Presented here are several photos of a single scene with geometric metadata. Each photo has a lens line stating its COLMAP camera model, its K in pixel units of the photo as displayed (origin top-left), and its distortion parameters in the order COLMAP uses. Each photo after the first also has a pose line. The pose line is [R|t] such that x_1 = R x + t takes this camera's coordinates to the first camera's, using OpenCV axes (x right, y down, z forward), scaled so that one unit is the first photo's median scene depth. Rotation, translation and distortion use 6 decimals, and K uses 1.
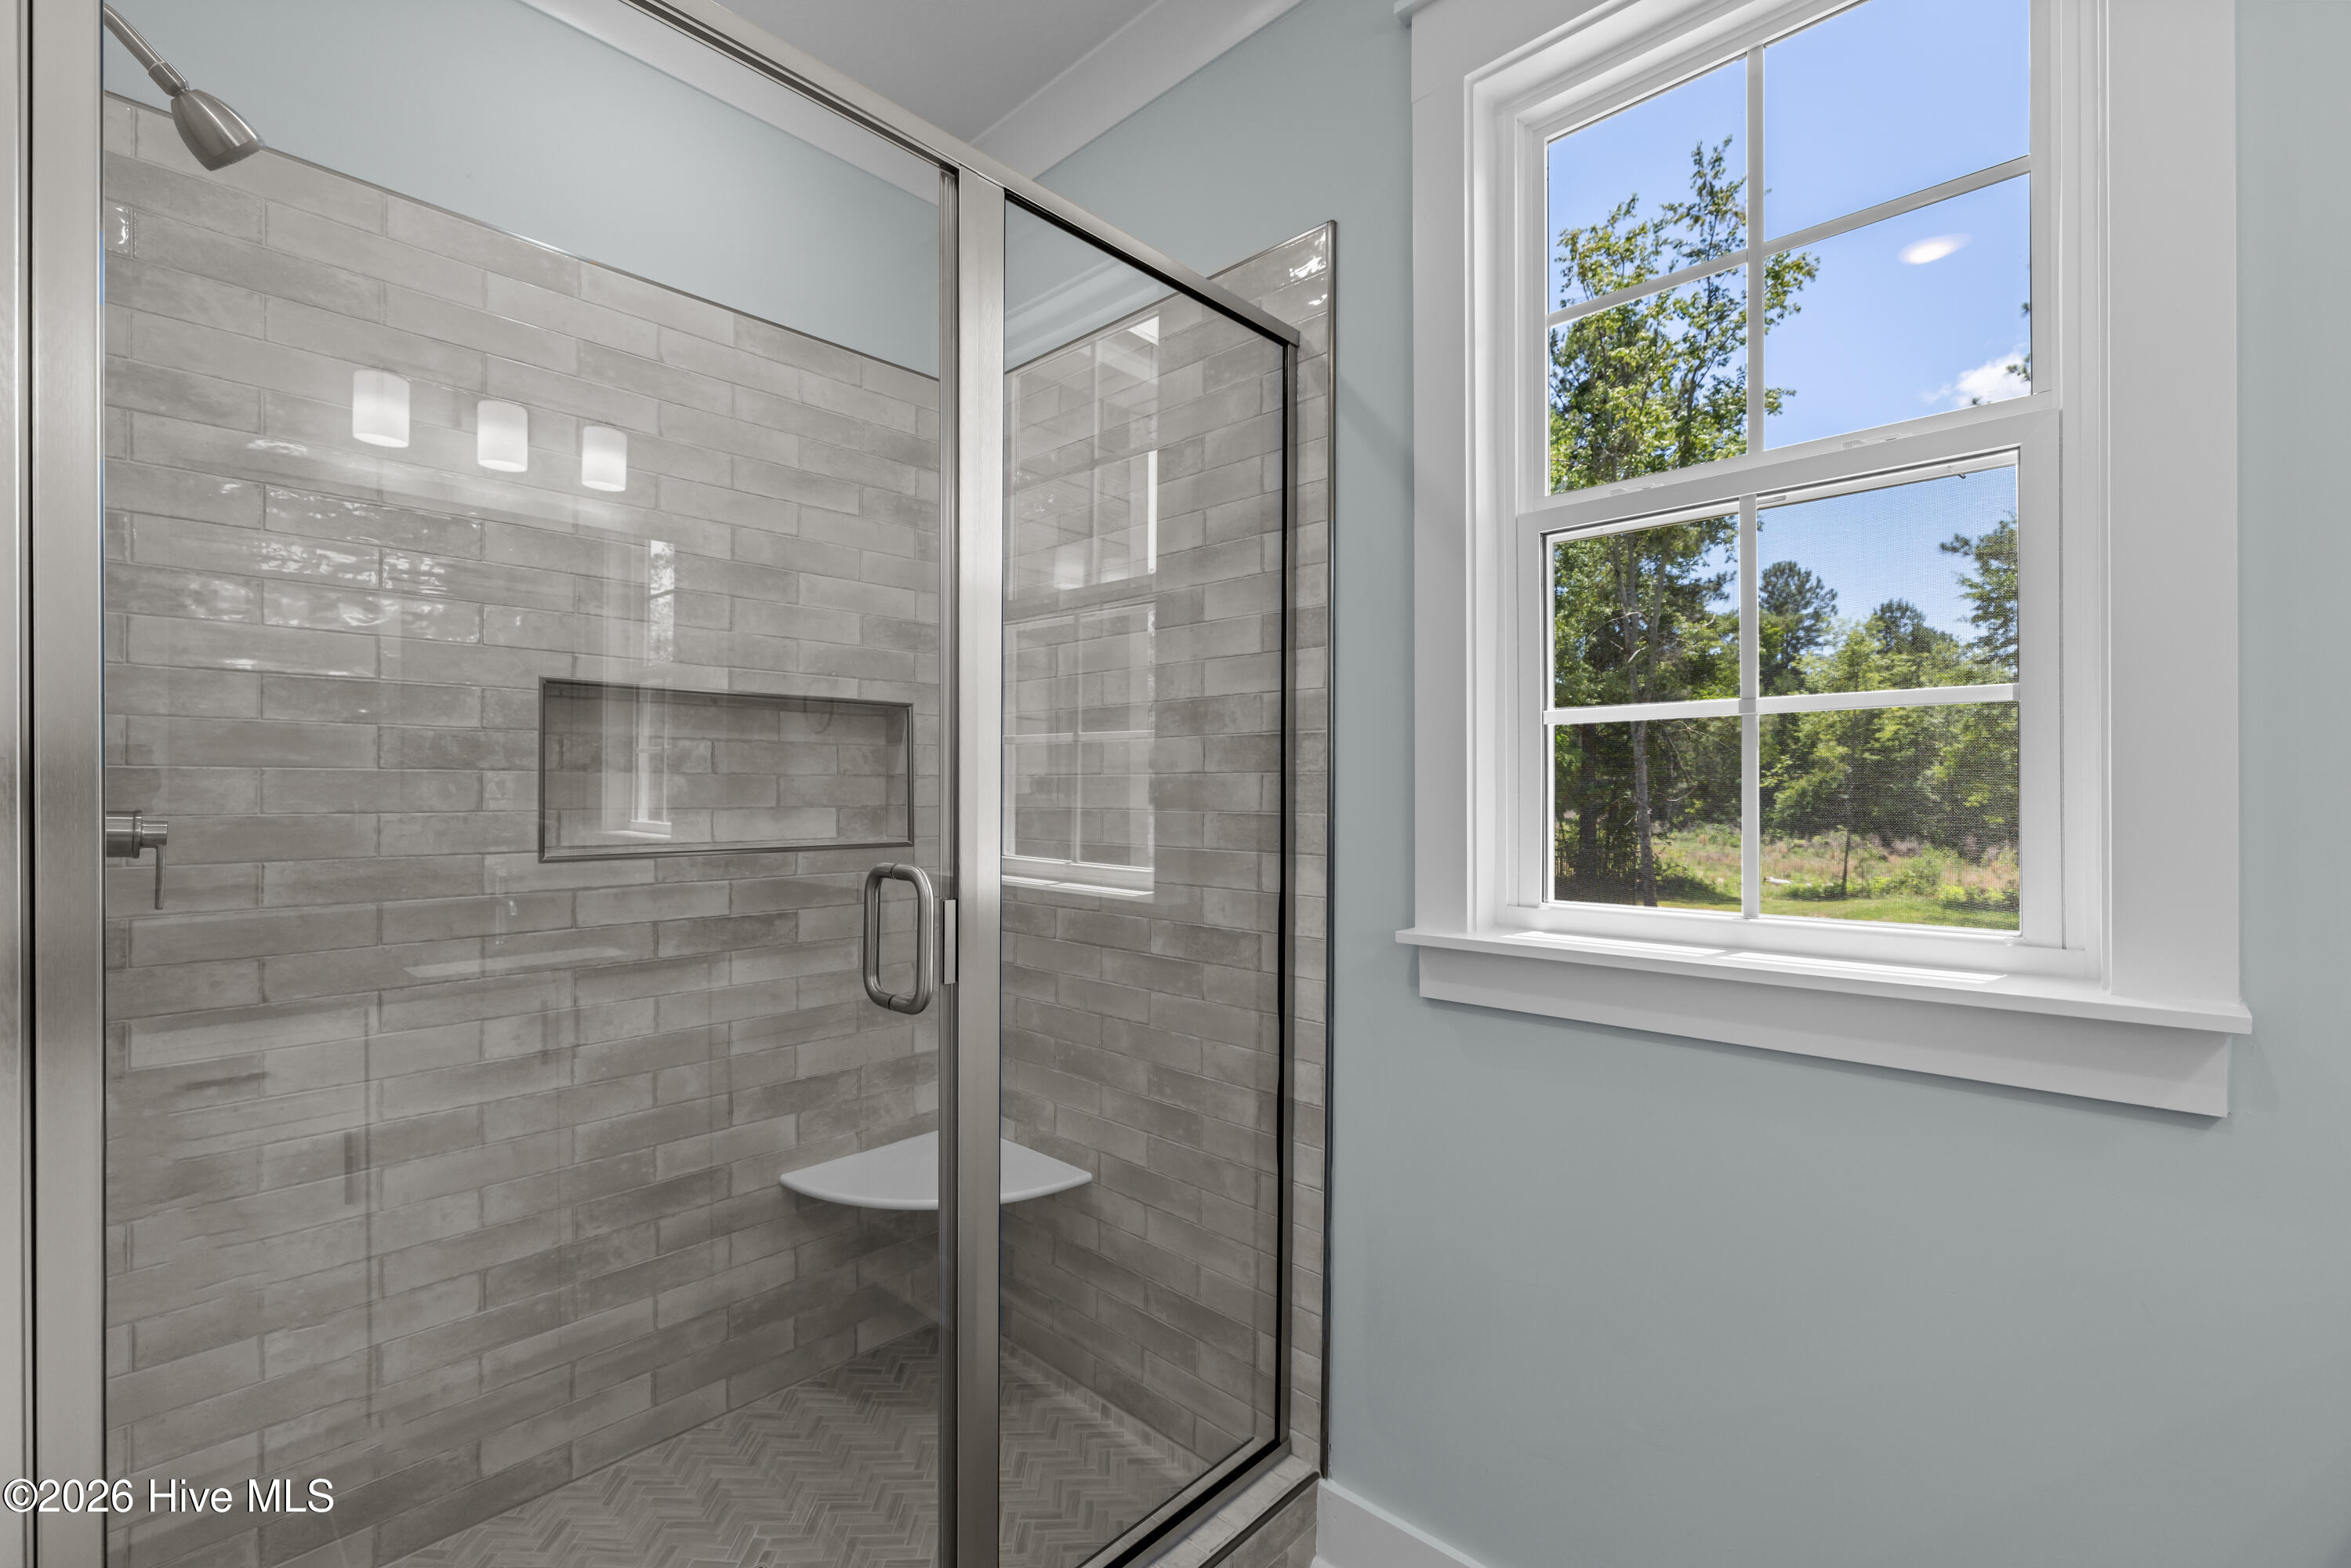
lens RADIAL K [[1021.0, 0, 1158.5], [0, 1021.0, 786.9], [0, 0, 1]] dist [0.002628, 0.000535]
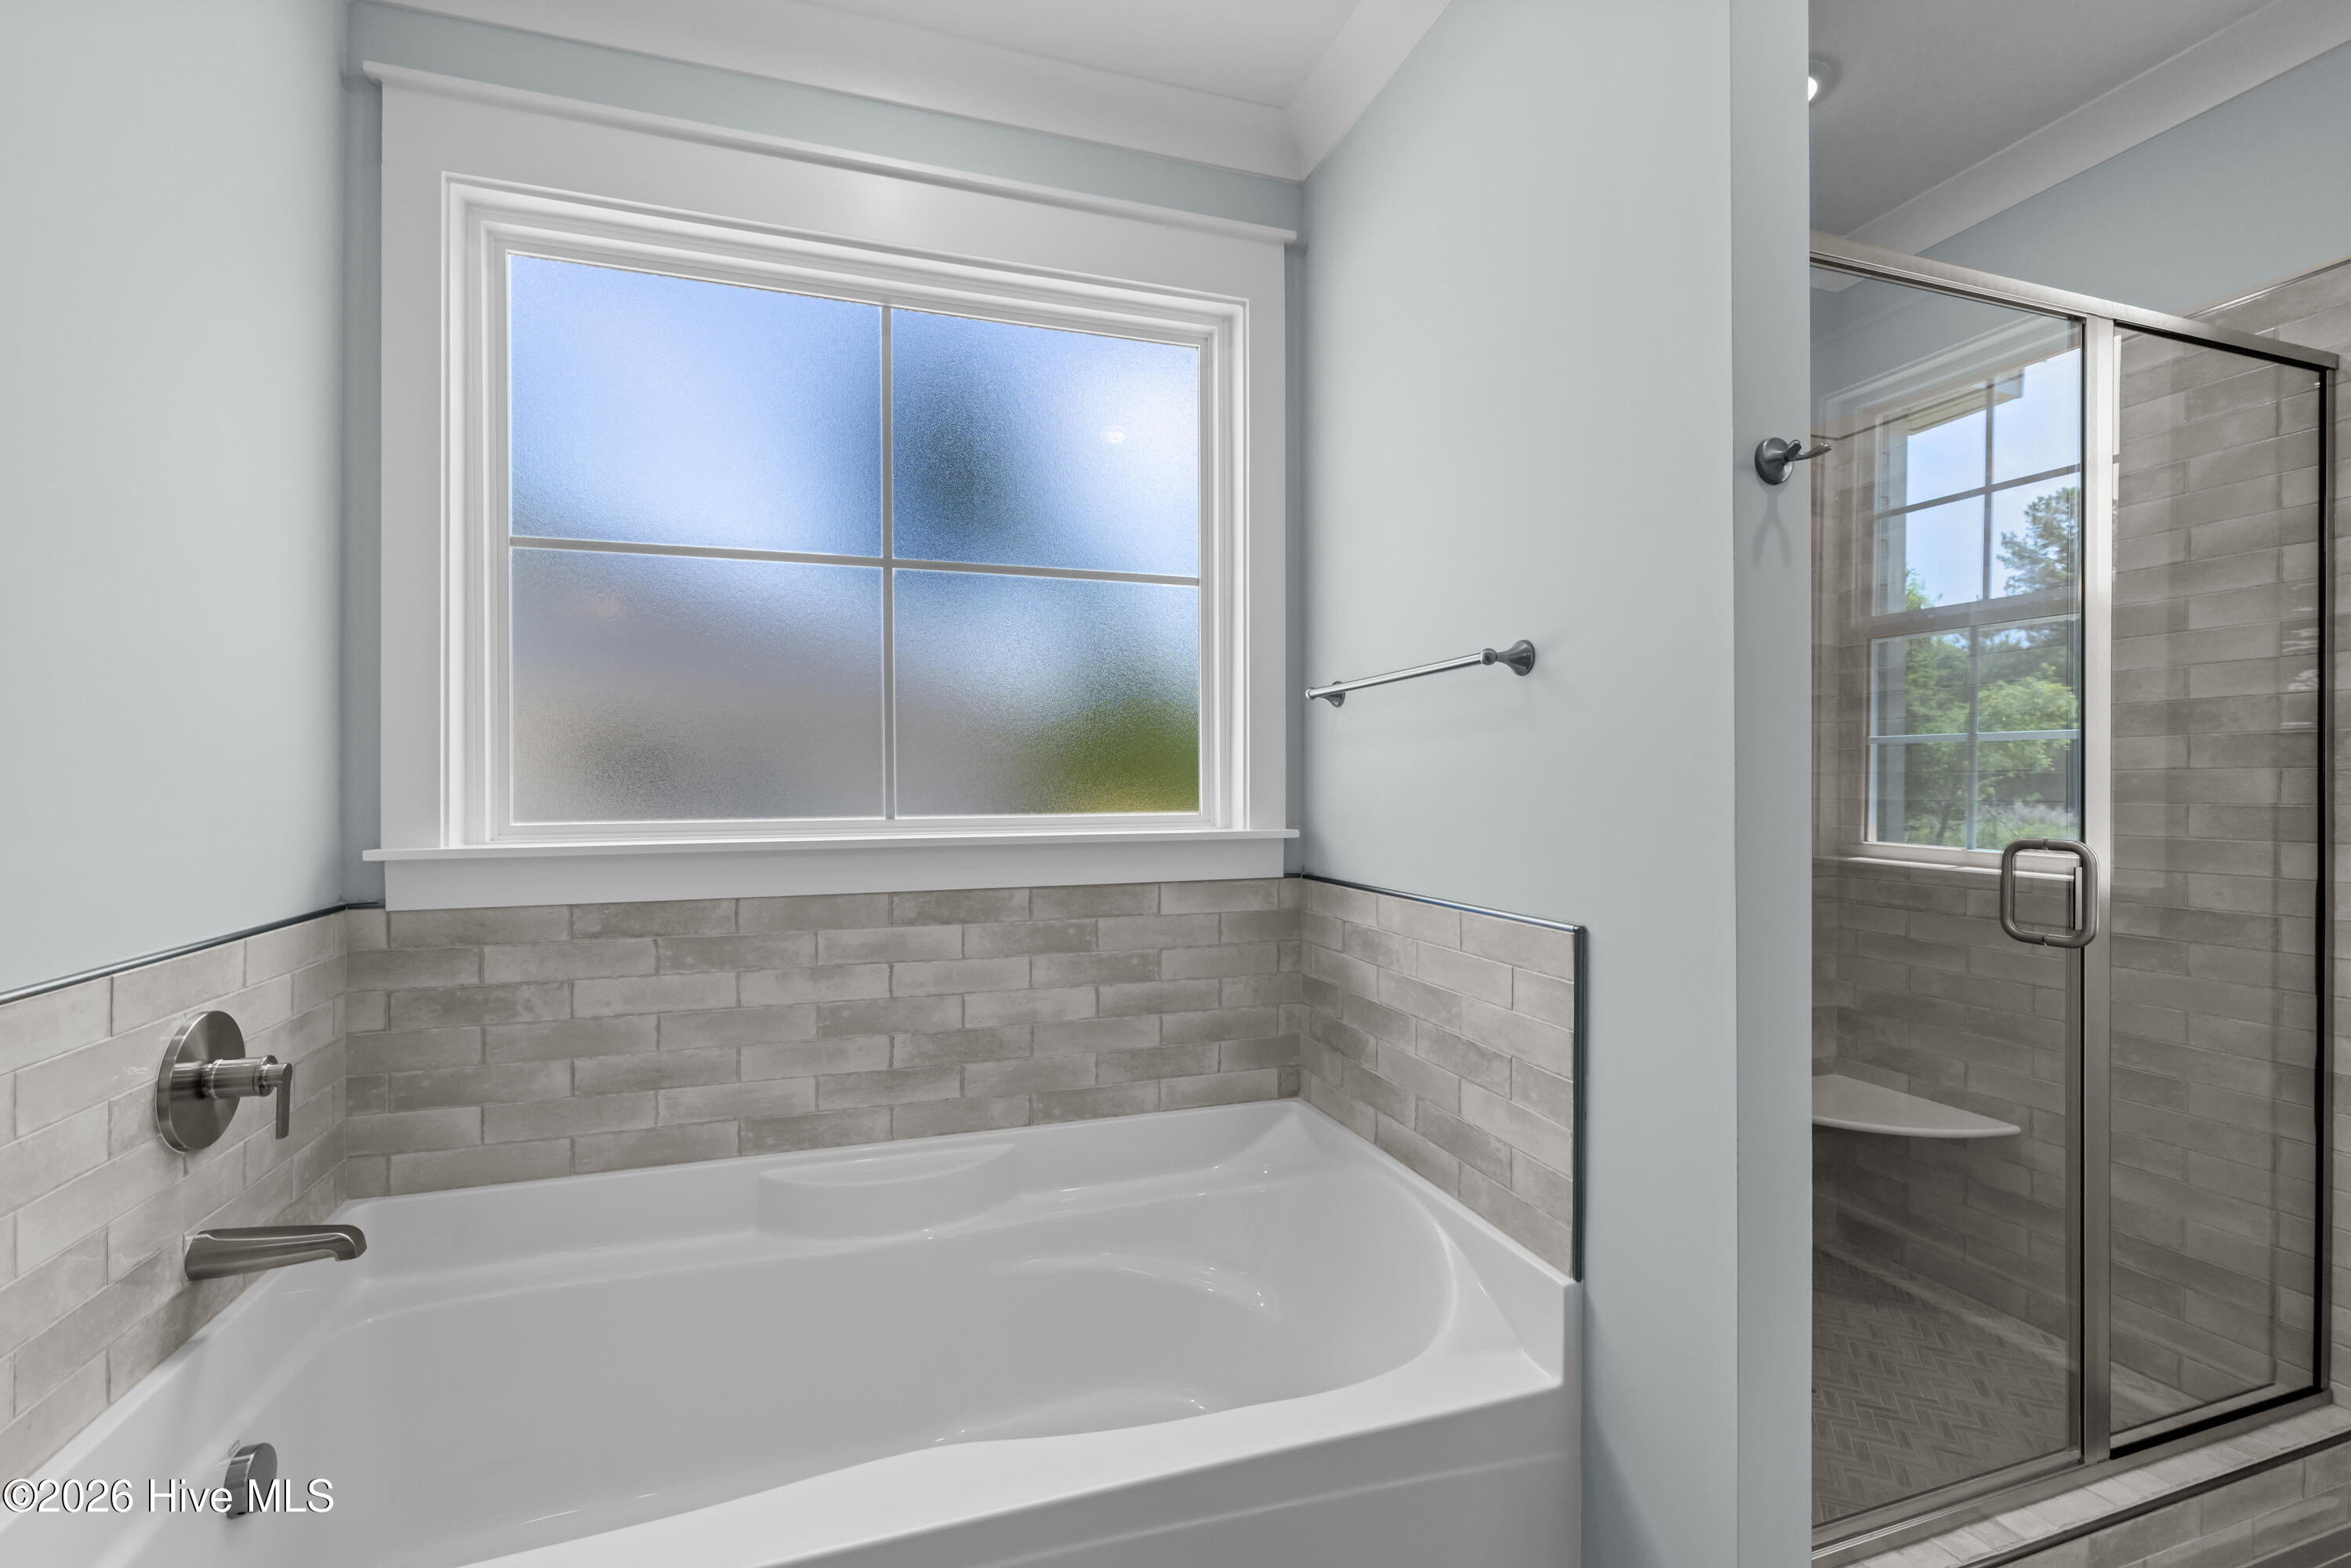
lens RADIAL K [[1021.0, 0, 1170.7], [0, 1021.0, 781.4], [0, 0, 1]] dist [0.002628, 0.000535]
pose [[0.885283, -0.003037, -0.465044, -0.419708], [0.002350, 0.999995, -0.002056, -0.000372], [0.465048, 0.000727, 0.885285, -0.488172]]
